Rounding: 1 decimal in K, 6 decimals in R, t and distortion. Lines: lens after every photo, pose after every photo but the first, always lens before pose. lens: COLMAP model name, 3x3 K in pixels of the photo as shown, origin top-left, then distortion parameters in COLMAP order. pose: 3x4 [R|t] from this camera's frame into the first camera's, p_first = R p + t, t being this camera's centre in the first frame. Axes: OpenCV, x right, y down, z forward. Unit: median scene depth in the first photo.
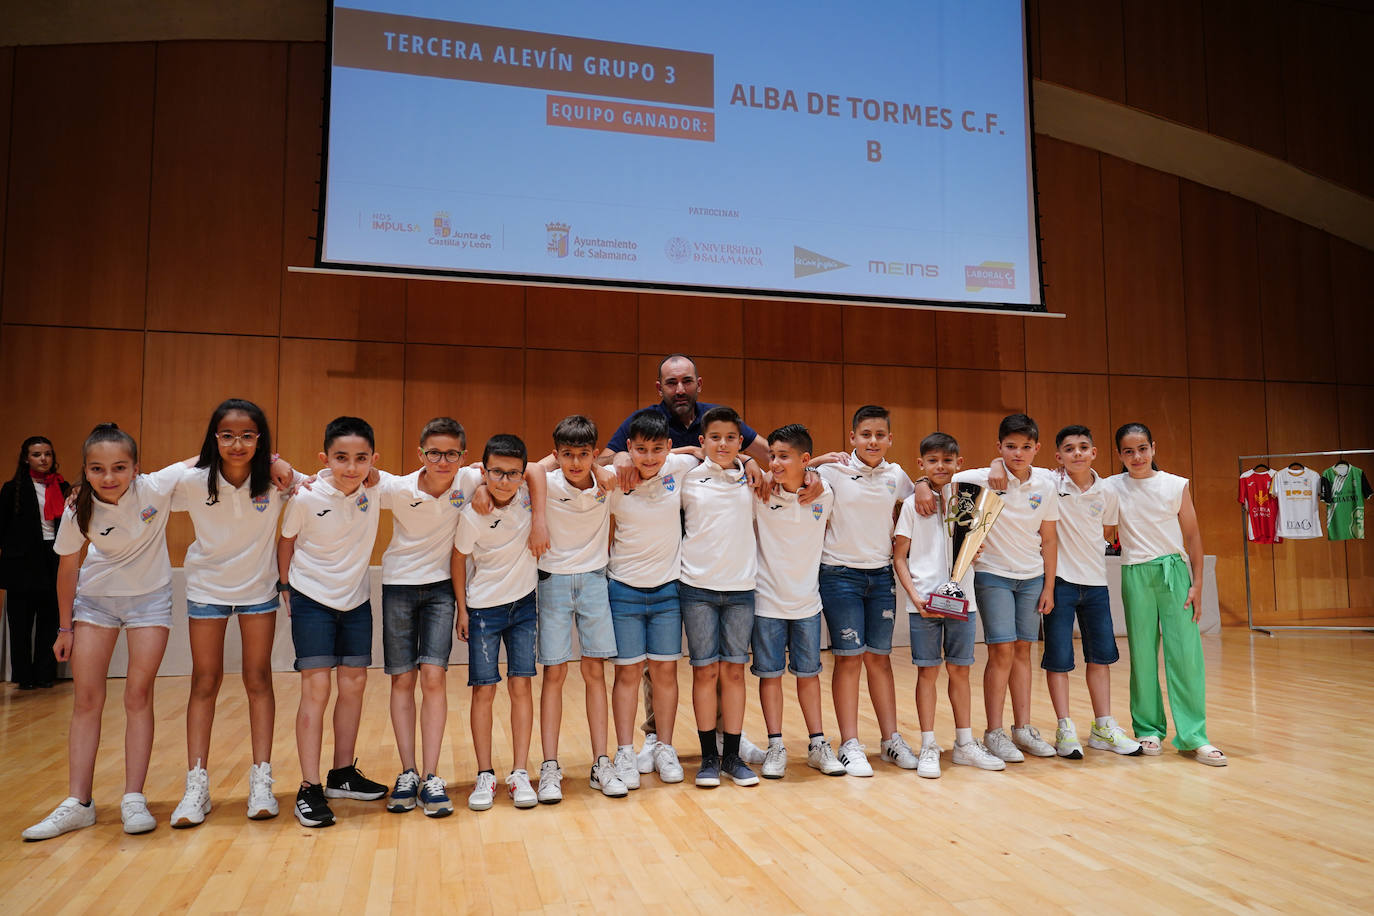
lens RADIAL K [[991.2, 0, 701.5], [0, 991.2, 467.0], [0, 0, 1]] dist [-0.004628, 0.010012]
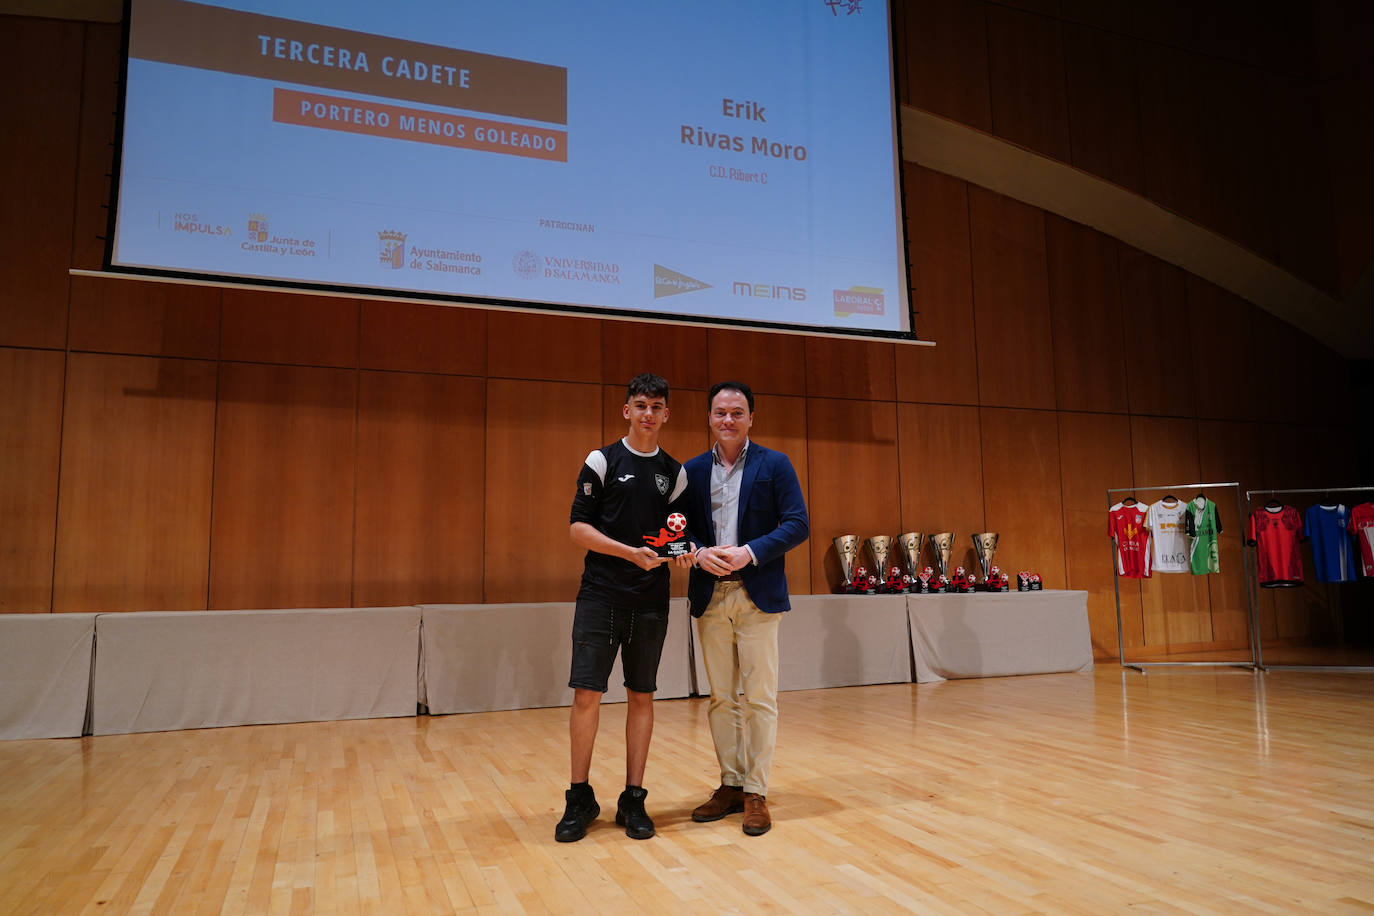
lens RADIAL K [[955.5, 0, 685.4], [0, 955.5, 469.7], [0, 0, 1]] dist [-0.005253, 0.006524]
pose [[0.995655, 0.003164, 0.093063, 0.039217], [0.000225, 0.999338, -0.036383, 0.004522], [-0.093116, 0.036246, 0.994995, 0.103379]]
